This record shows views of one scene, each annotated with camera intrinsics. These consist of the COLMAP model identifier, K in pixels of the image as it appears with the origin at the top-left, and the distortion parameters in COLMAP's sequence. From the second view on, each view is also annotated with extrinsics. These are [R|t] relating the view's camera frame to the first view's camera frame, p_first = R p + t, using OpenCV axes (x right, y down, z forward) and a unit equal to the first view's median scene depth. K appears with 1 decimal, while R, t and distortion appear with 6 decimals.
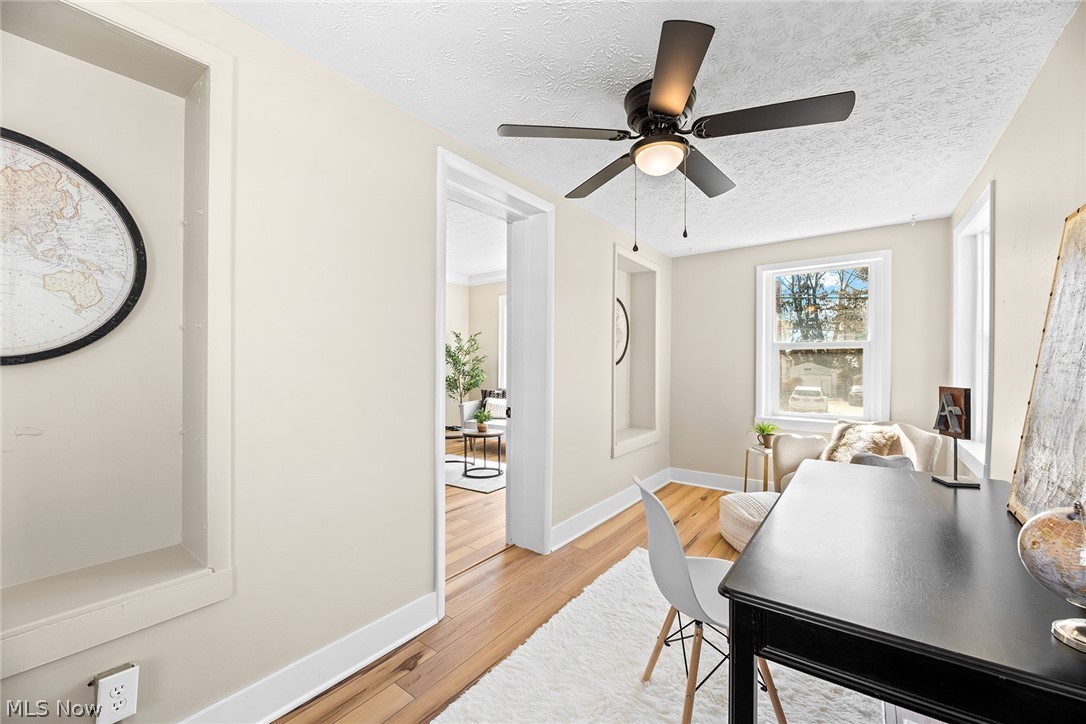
lens RADIAL K [[437.1, 0, 544.6], [0, 437.1, 363.2], [0, 0, 1]] dist [-0.008487, -0.000088]
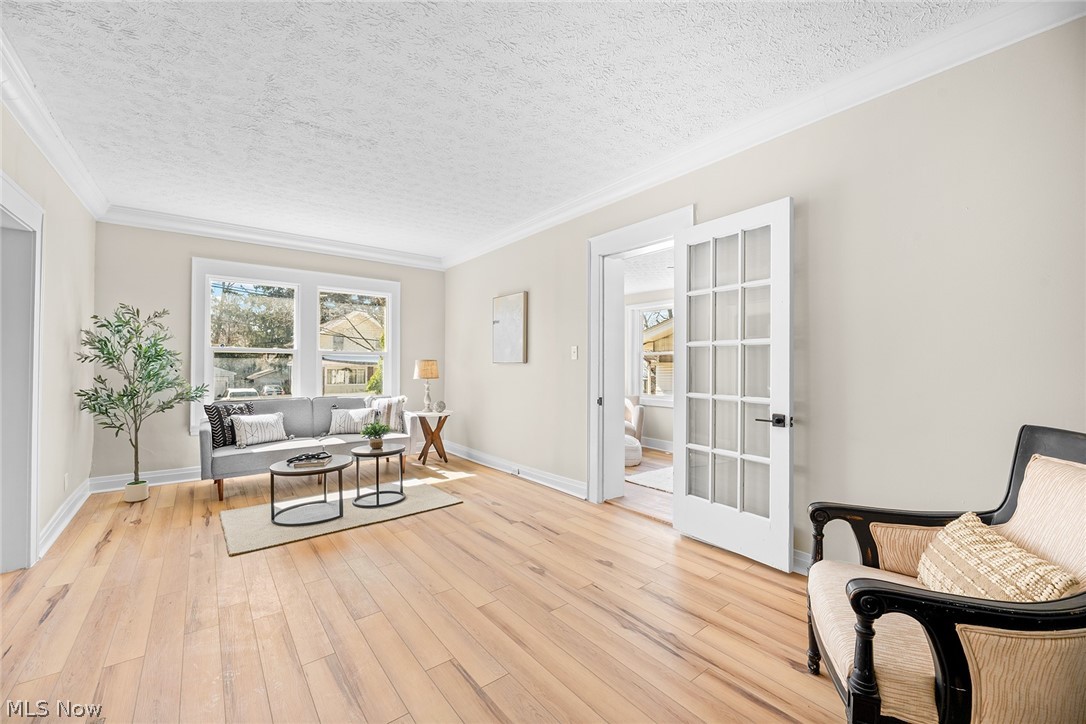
lens RADIAL K [[437.1, 0, 544.6], [0, 437.1, 363.2], [0, 0, 1]] dist [-0.008487, -0.000088]
pose [[0.266738, 0.002805, 0.963765, -1.012081], [-0.001687, 0.999996, -0.002443, 0.001806], [-0.963768, -0.000974, 0.266741, 0.597126]]
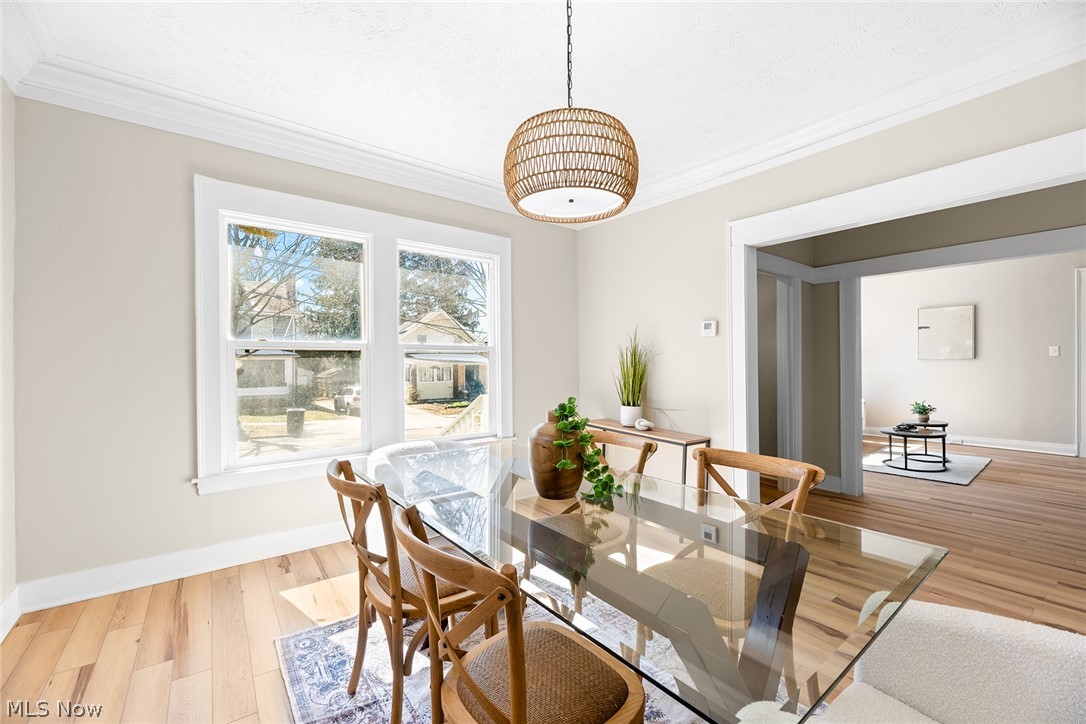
lens RADIAL K [[437.1, 0, 544.6], [0, 437.1, 363.2], [0, 0, 1]] dist [-0.008487, -0.000088]
pose [[0.273223, -0.003982, 0.961942, -1.784844], [0.005598, 0.999981, 0.002549, 0.001359], [-0.961934, 0.004689, 0.273240, 1.982132]]
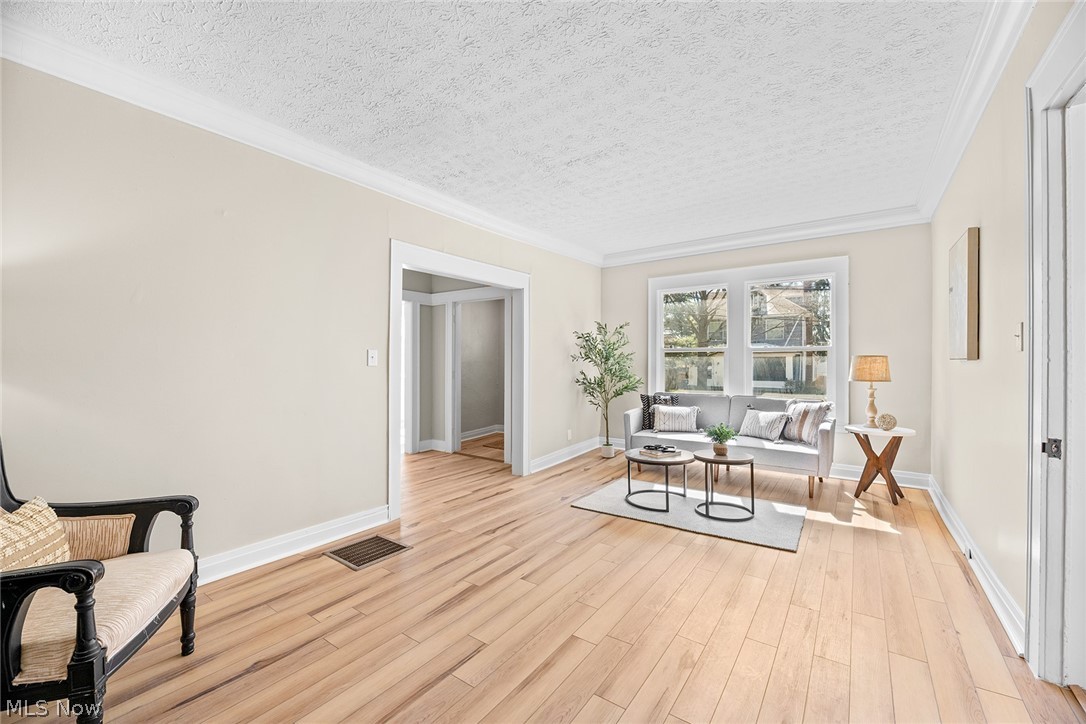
lens RADIAL K [[437.1, 0, 544.6], [0, 437.1, 363.2], [0, 0, 1]] dist [-0.008487, -0.000088]
pose [[0.999905, -0.002445, 0.013592, -0.544301], [0.002395, 0.999990, 0.003684, 0.000099], [-0.013601, -0.003652, 0.999901, 0.335469]]
